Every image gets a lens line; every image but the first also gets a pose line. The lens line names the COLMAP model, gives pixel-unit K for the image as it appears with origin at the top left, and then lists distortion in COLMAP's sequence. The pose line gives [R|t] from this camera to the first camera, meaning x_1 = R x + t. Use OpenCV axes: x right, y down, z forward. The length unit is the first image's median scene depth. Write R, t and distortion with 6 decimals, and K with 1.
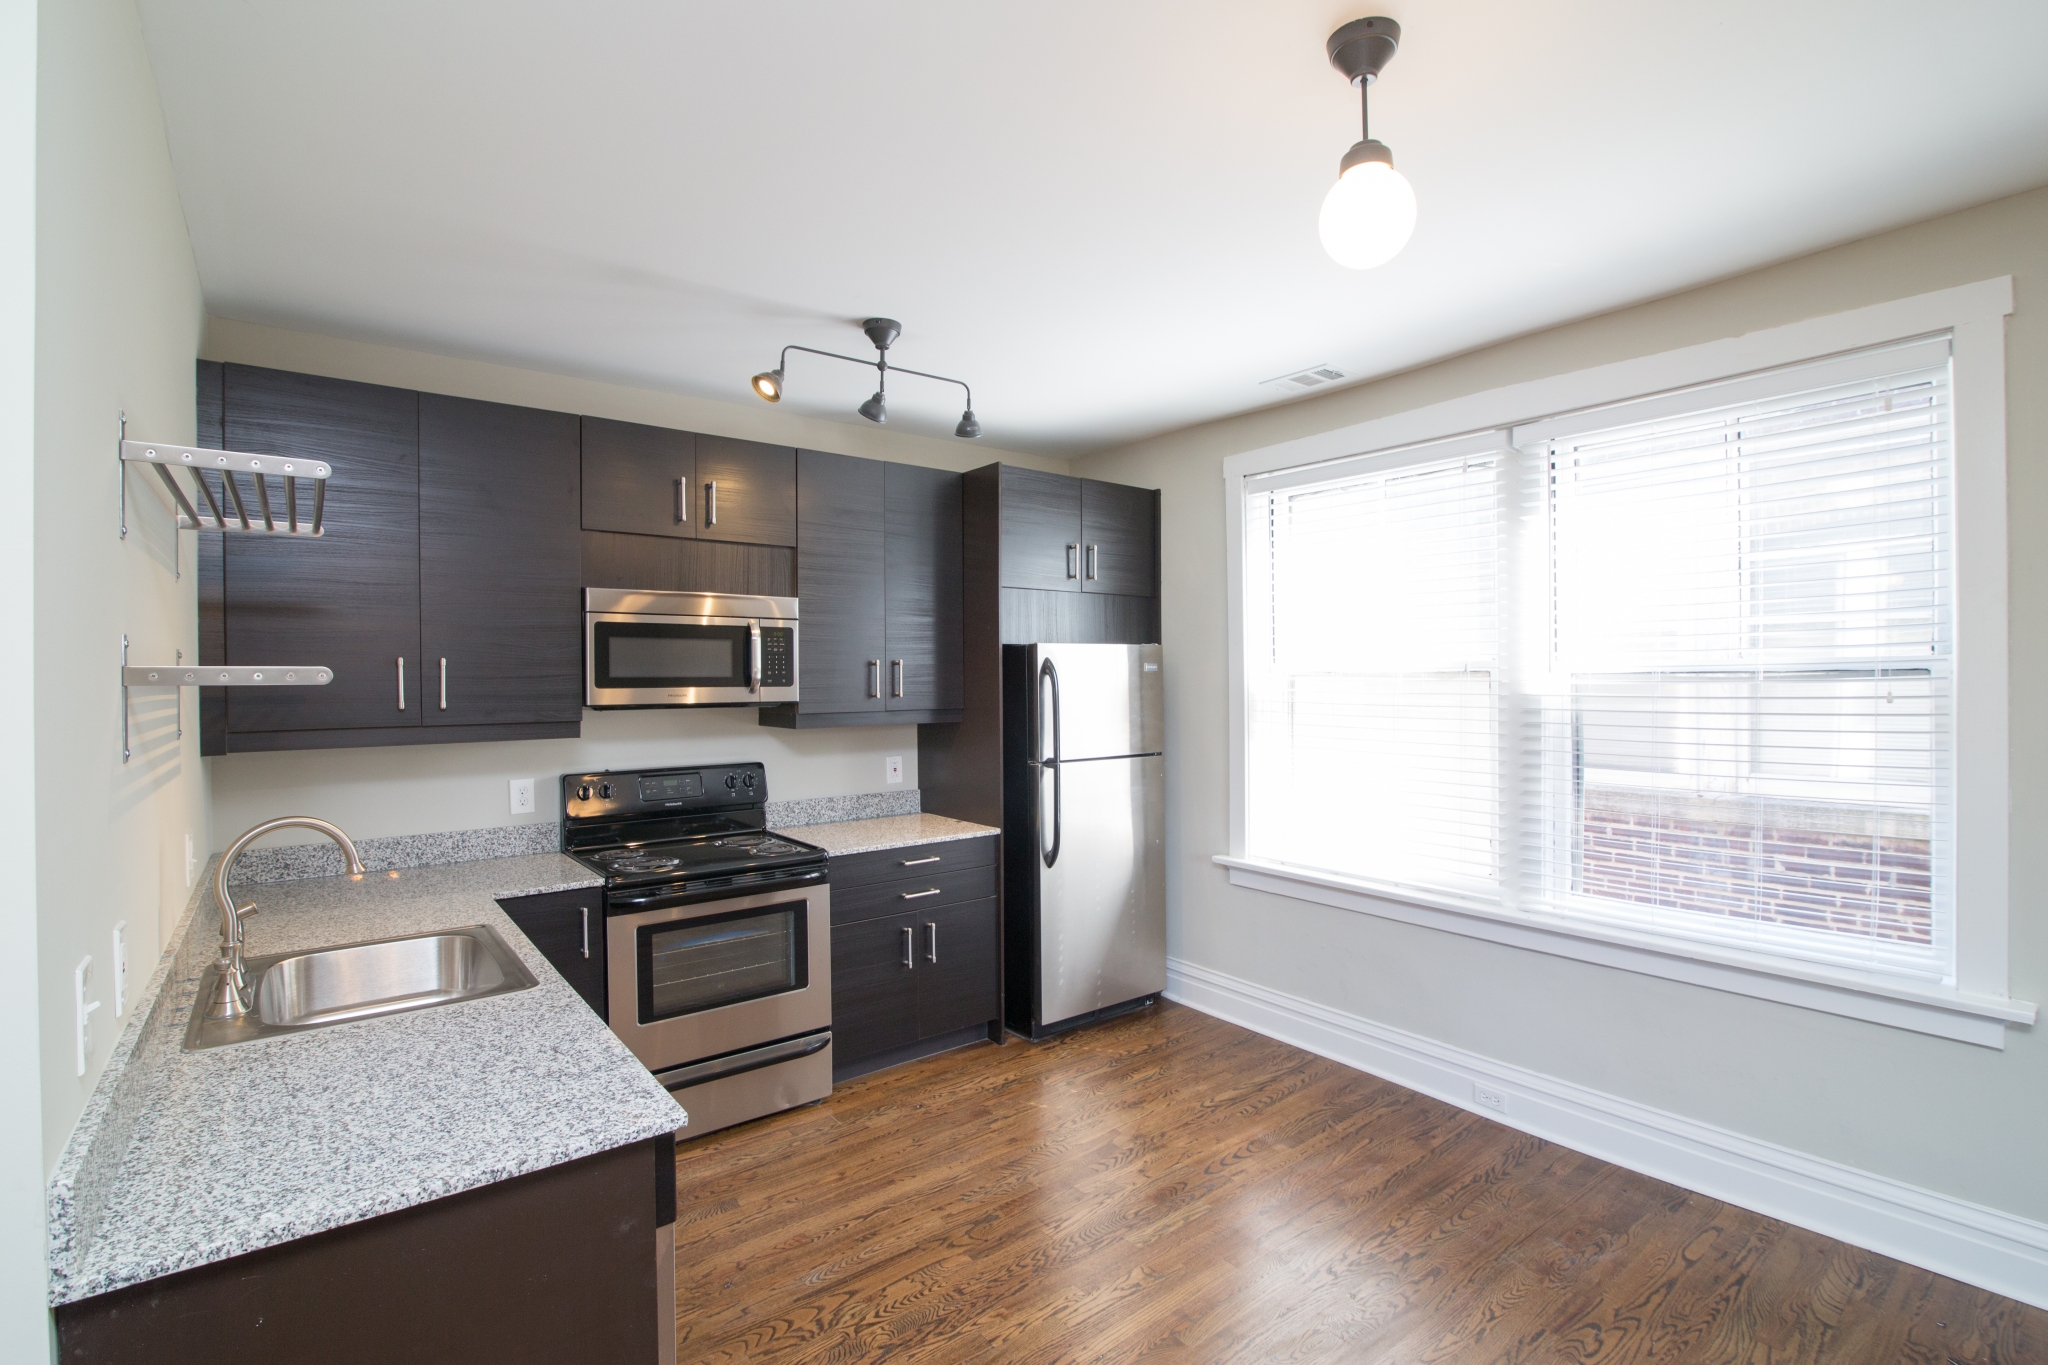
lens RADIAL K [[933.5, 0, 1024.0], [0, 933.5, 682.5], [0, 0, 1]] dist [-0.018891, 0.000733]
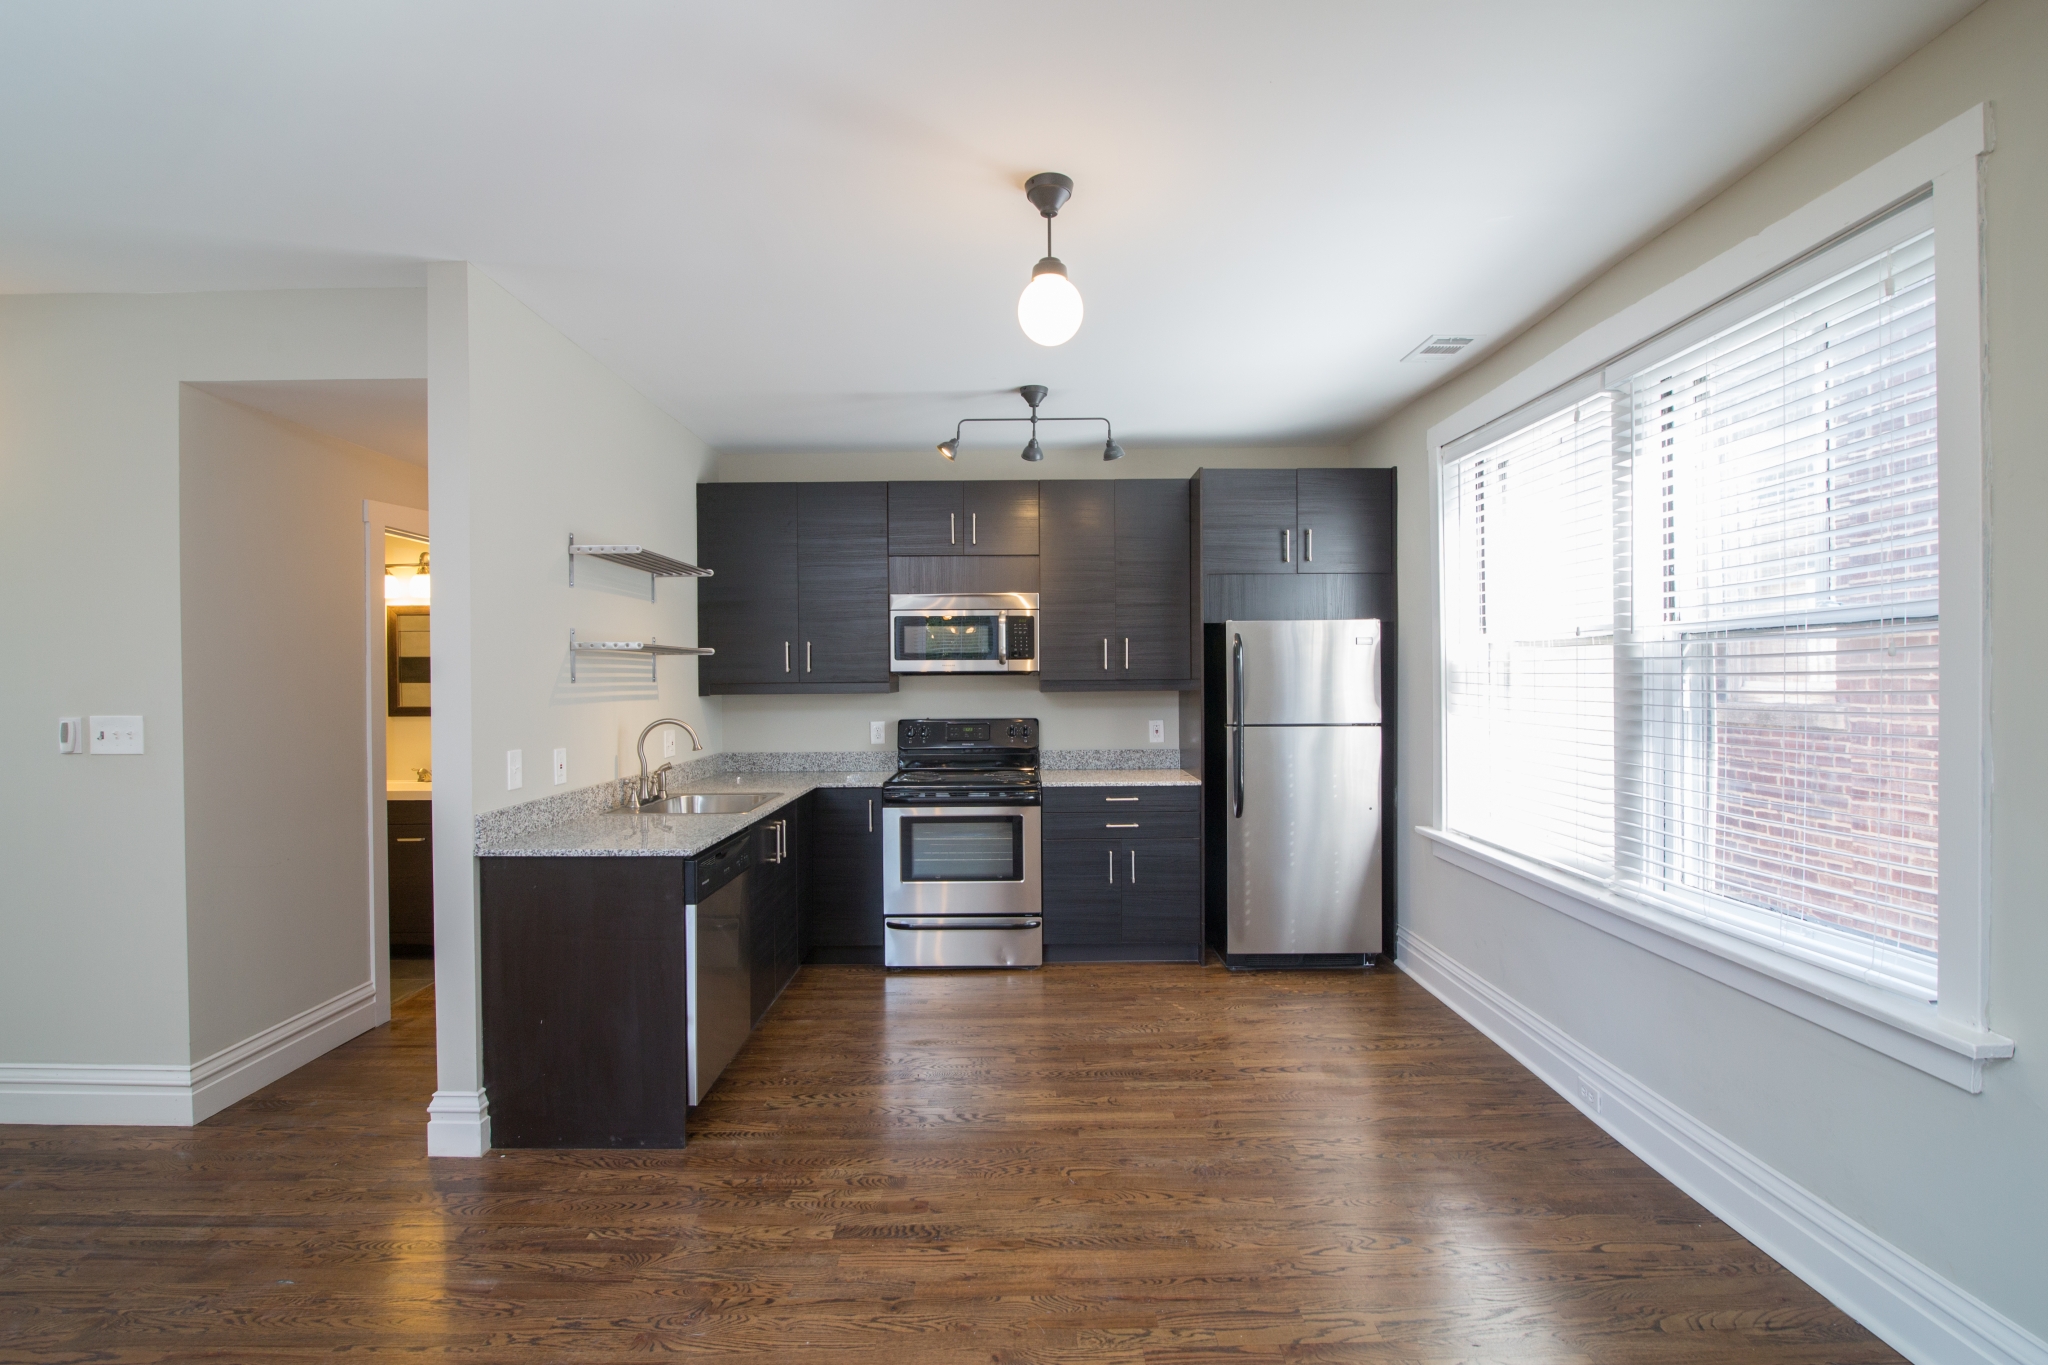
lens RADIAL K [[948.6, 0, 1024.0], [0, 948.6, 682.5], [0, 0, 1]] dist [-0.017627, -0.000189]
pose [[0.790929, 0.004395, -0.611892, 0.600195], [-0.001232, 0.999984, 0.005591, 0.030665], [0.611906, -0.003668, 0.790922, -0.086898]]
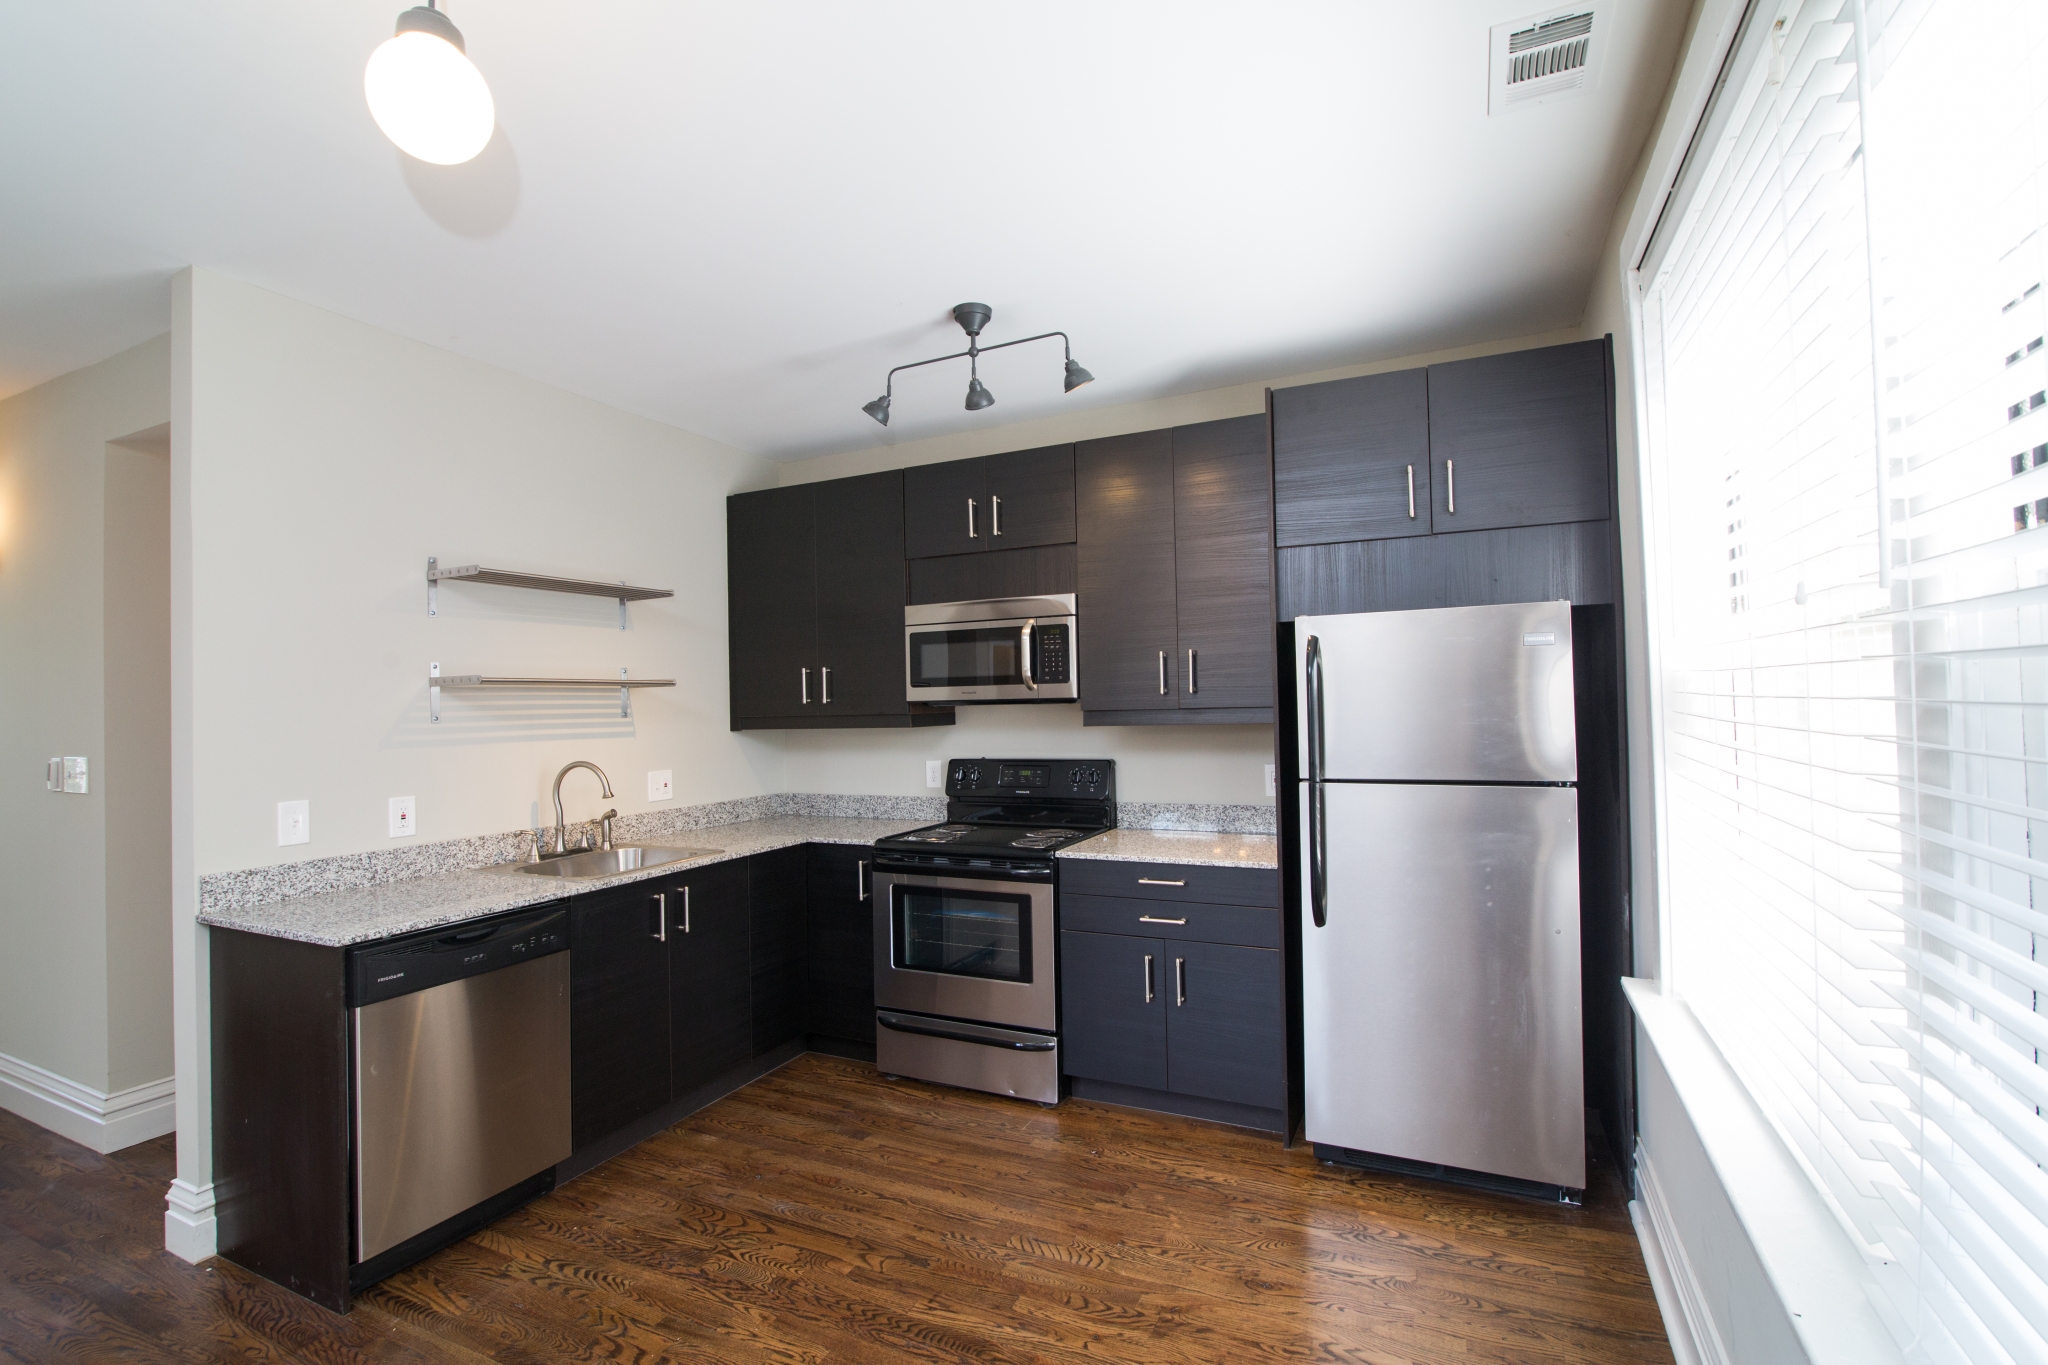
lens RADIAL K [[933.5, 0, 1024.0], [0, 933.5, 682.5], [0, 0, 1]] dist [-0.018891, 0.000733]
pose [[0.443905, -0.022814, -0.895783, 0.652677], [0.014145, 0.999730, -0.018452, 0.022633], [0.895962, -0.004480, 0.444108, 0.540502]]
